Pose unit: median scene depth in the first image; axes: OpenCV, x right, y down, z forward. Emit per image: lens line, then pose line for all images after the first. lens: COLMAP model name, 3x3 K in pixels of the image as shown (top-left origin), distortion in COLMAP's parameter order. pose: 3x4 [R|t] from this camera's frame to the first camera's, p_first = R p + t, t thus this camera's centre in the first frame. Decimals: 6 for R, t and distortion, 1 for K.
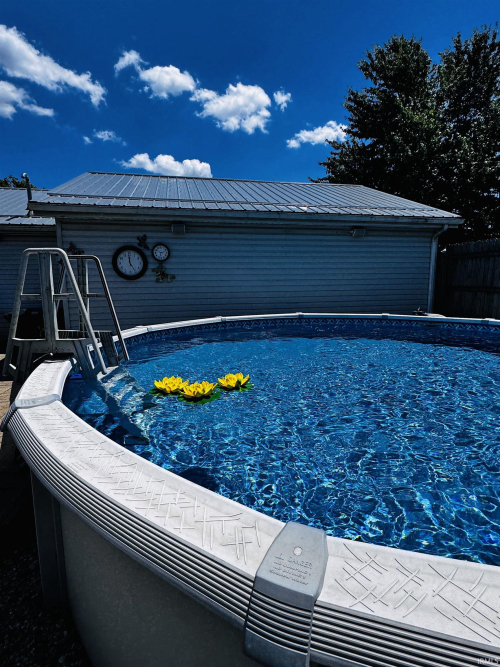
lens RADIAL K [[350.9, 0, 243.5], [0, 350.9, 336.8], [0, 0, 1]] dist [0.004865, 0.003047]
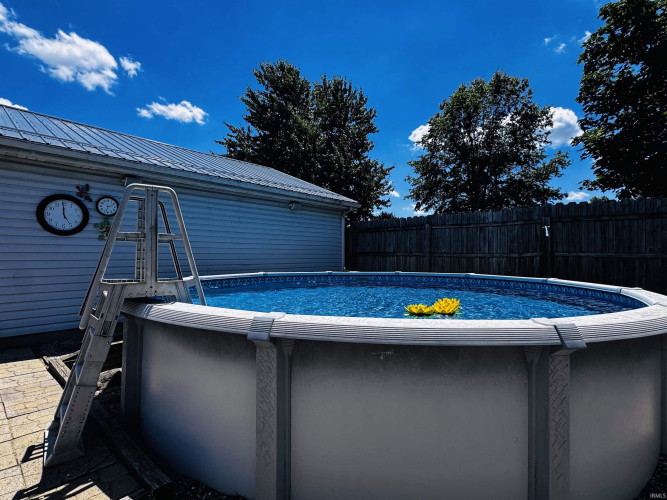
lens RADIAL K [[350.9, 0, 335.8], [0, 350.9, 253.7], [0, 0, 1]] dist [0.004865, 0.003047]
pose [[0.807985, 0.015686, 0.588994, -0.272152], [0.080857, 0.987236, -0.137211, 0.039518], [-0.583629, 0.158489, 0.796404, -0.007744]]
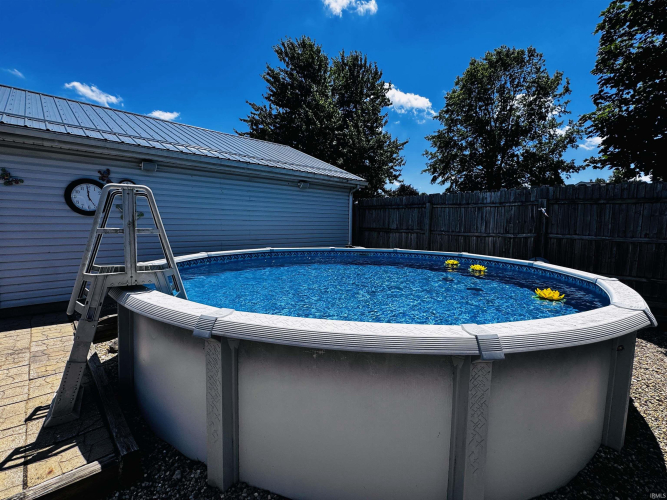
lens RADIAL K [[321.7, 0, 334.5], [0, 321.7, 253.1], [0, 0, 1]] dist [0.012605, -0.004092]
pose [[0.852719, -0.027090, 0.521667, -0.204303], [0.058875, 0.997275, -0.044448, 0.010772], [-0.519042, 0.068615, 0.851991, -0.045054]]
